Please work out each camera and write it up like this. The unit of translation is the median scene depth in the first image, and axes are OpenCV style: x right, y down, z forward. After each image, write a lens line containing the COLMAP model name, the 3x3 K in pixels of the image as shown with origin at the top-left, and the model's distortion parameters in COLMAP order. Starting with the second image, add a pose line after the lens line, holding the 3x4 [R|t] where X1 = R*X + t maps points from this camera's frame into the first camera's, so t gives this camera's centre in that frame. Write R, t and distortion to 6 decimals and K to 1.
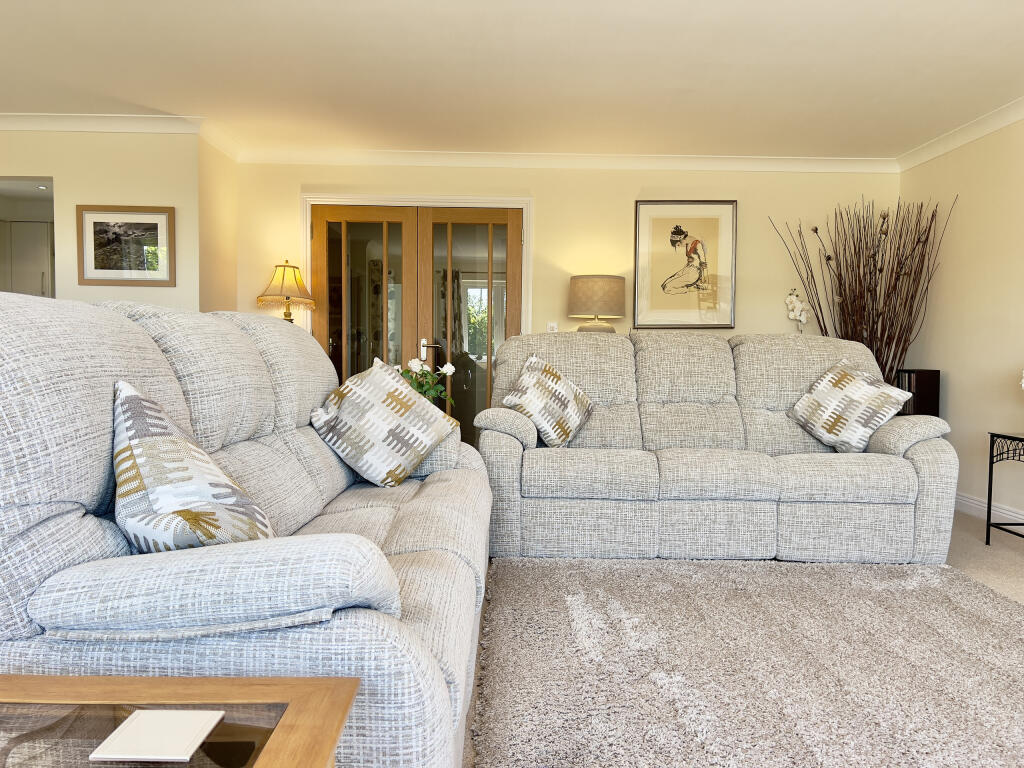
lens RADIAL K [[768.2, 0, 537.1], [0, 768.2, 382.2], [0, 0, 1]] dist [0.036631, -0.005434]
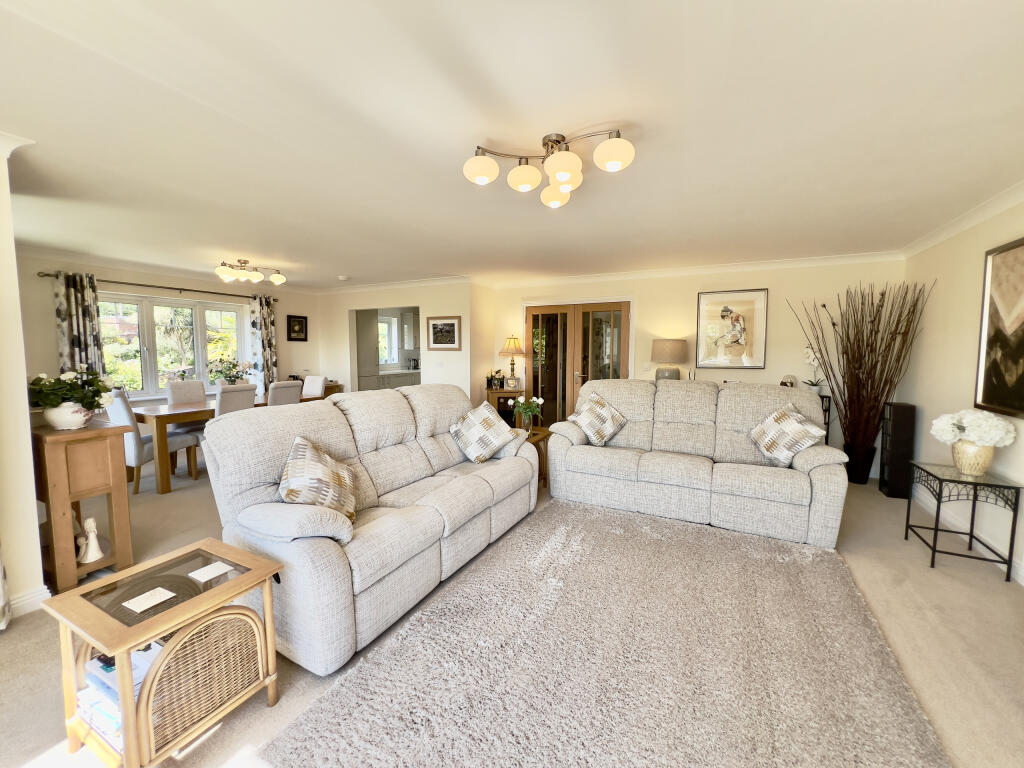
lens RADIAL K [[416.3, 0, 526.9], [0, 416.3, 382.7], [0, 0, 1]] dist [0.000422, 0.000079]
pose [[0.884797, 0.033817, -0.464748, 0.276216], [-0.017733, 0.999084, 0.038936, -0.082512], [0.465640, -0.026209, 0.884586, 0.012626]]
